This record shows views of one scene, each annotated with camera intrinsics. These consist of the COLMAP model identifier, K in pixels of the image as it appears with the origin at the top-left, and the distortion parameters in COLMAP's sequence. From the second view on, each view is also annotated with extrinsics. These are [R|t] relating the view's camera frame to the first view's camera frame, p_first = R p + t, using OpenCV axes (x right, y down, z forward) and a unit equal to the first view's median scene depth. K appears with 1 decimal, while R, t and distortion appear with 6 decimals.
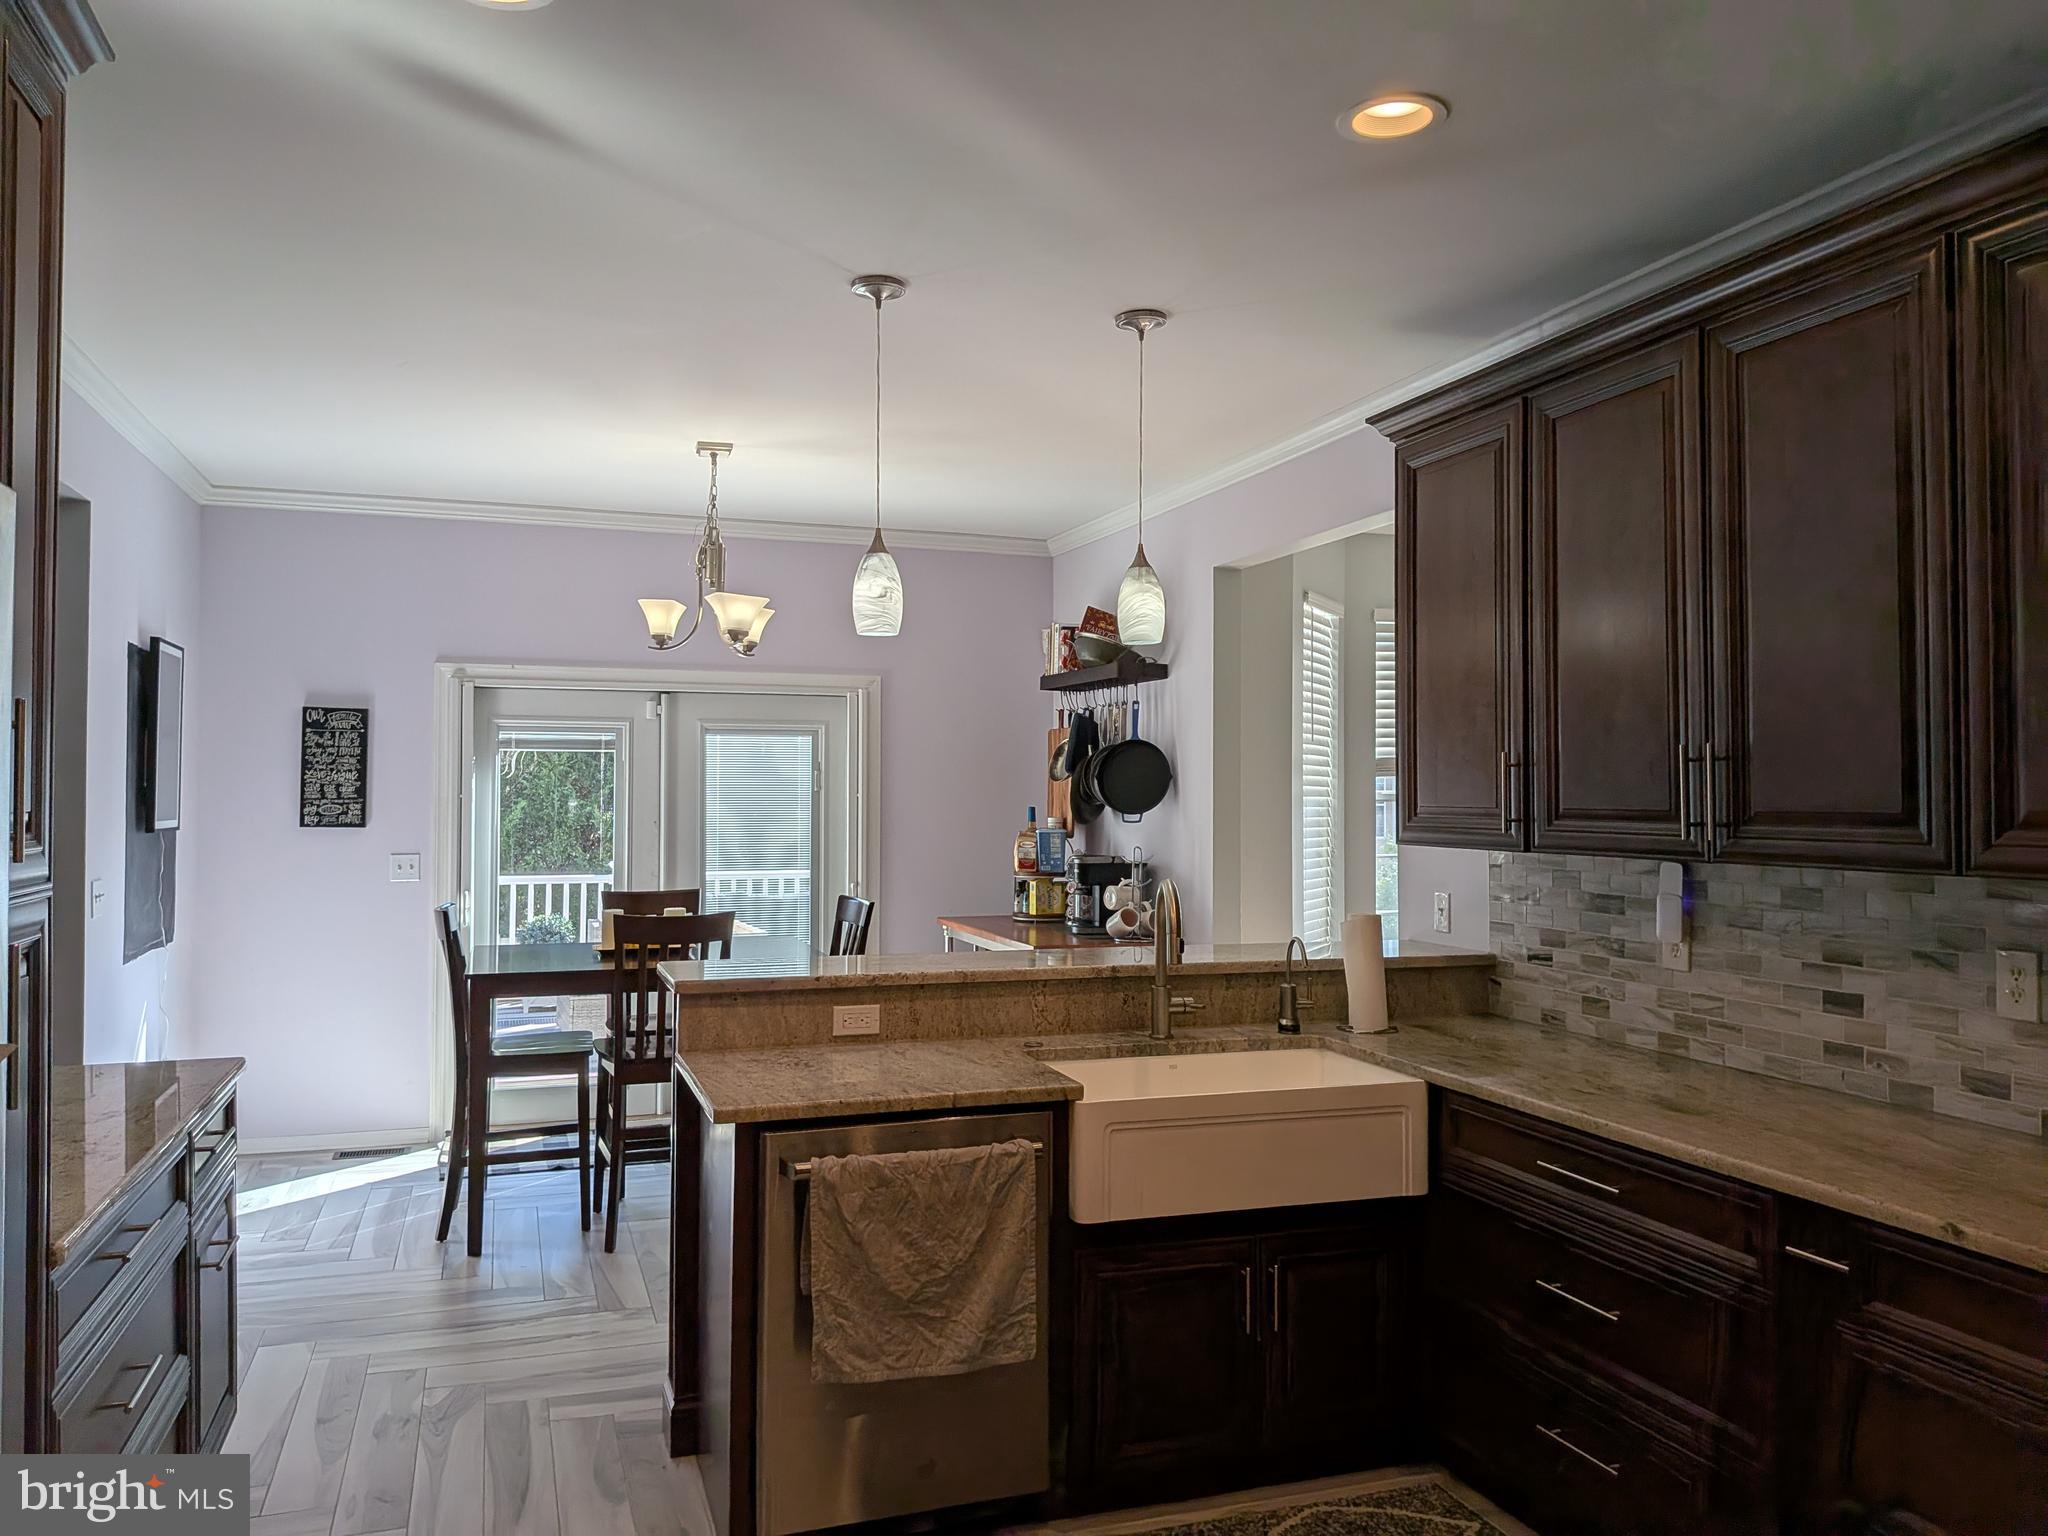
lens RADIAL K [[1476.5, 0, 996.3], [0, 1476.5, 776.4], [0, 0, 1]] dist [0.060692, -0.103124]
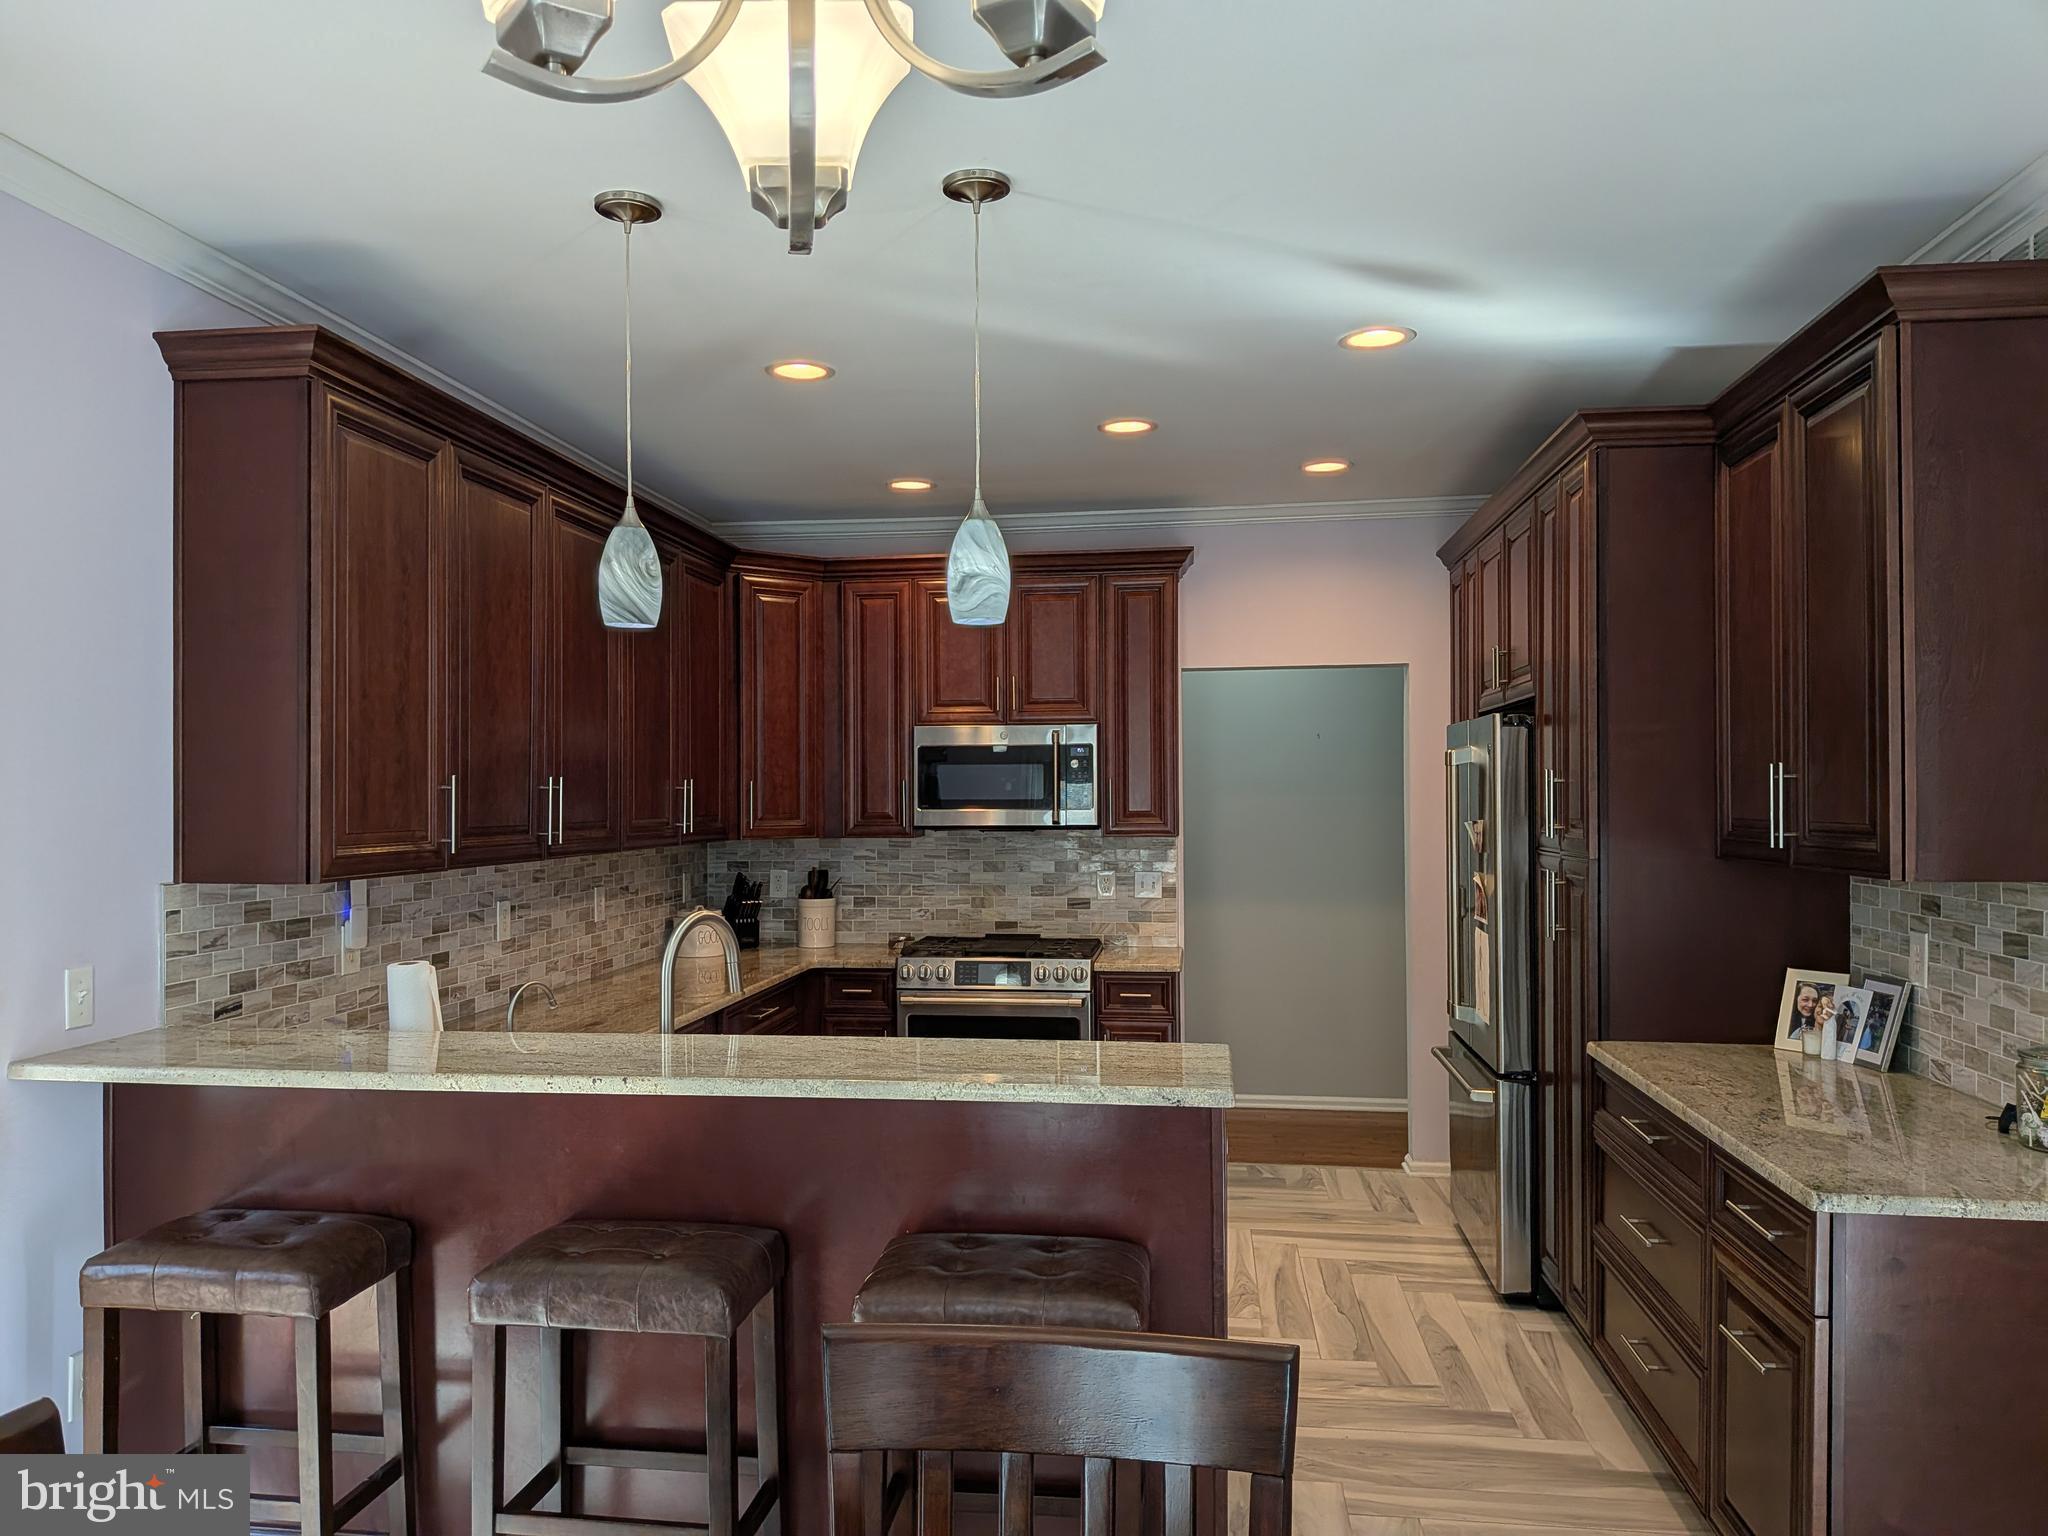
lens RADIAL K [[1476.5, 0, 979.6], [0, 1476.5, 783.6], [0, 0, 1]] dist [0.060692, -0.103124]
pose [[-0.893225, 0.005453, 0.449576, -0.529167], [-0.002628, 0.999846, -0.017348, 0.007600], [-0.449601, -0.016677, -0.893074, 2.053259]]
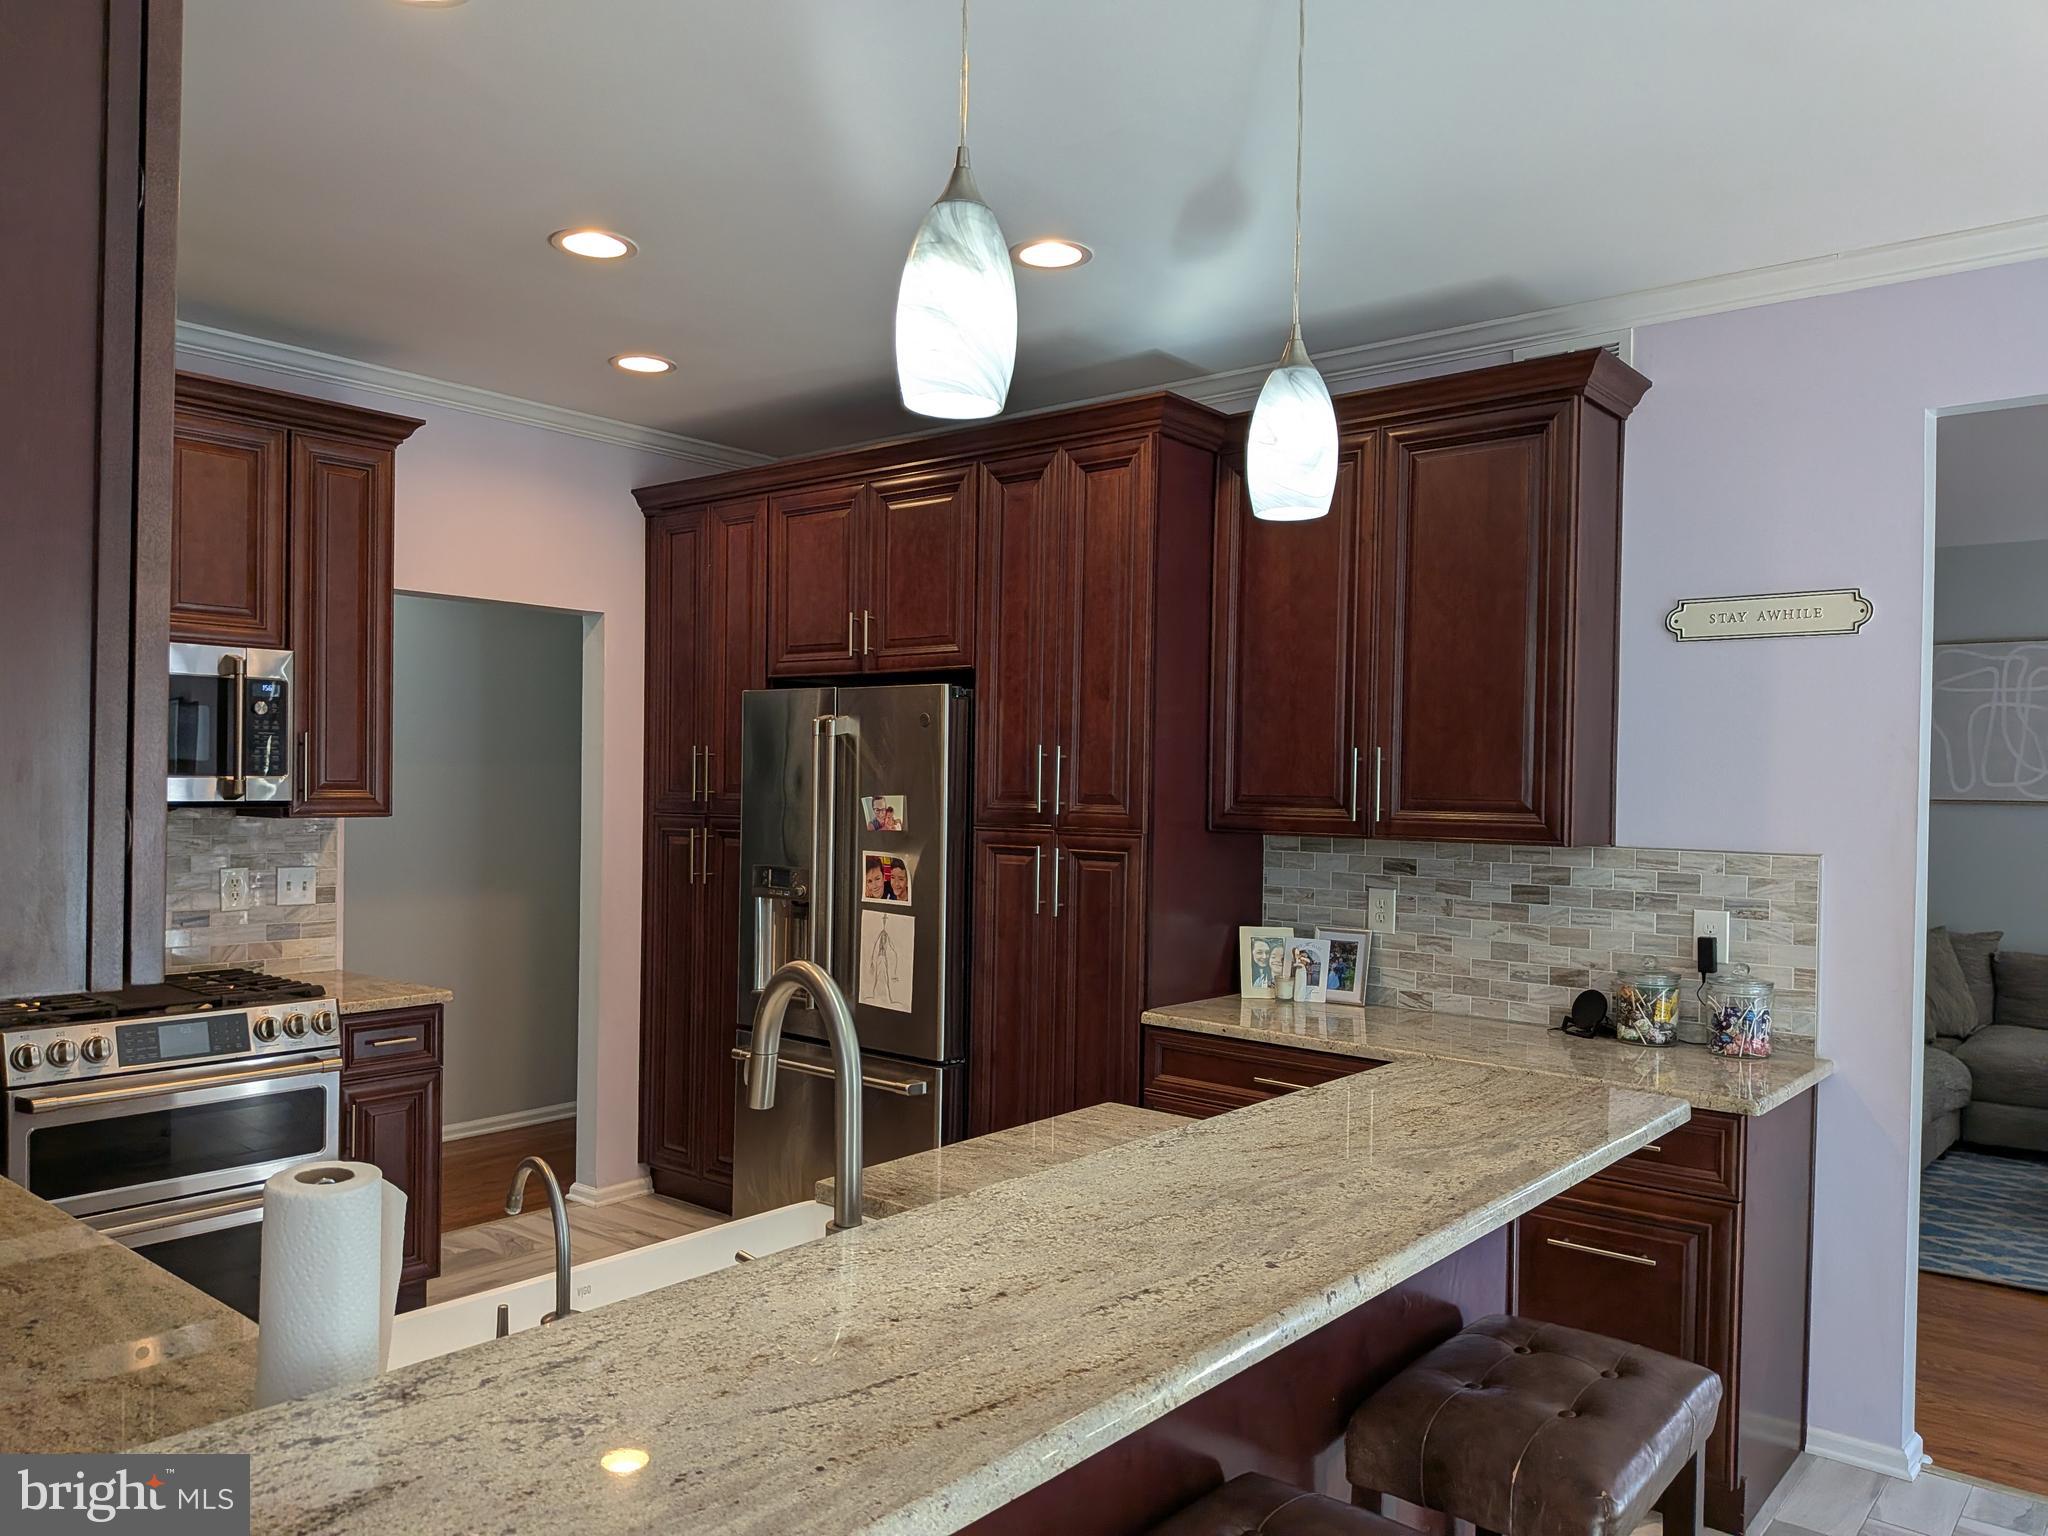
lens RADIAL K [[1476.5, 0, 1009.3], [0, 1476.5, 793.9], [0, 0, 1]] dist [0.060692, -0.103124]
pose [[-0.850025, -0.009542, -0.526656, 0.374634], [-0.011455, 0.999934, 0.000372, 0.014165], [0.526618, 0.006349, -0.850078, 1.708217]]
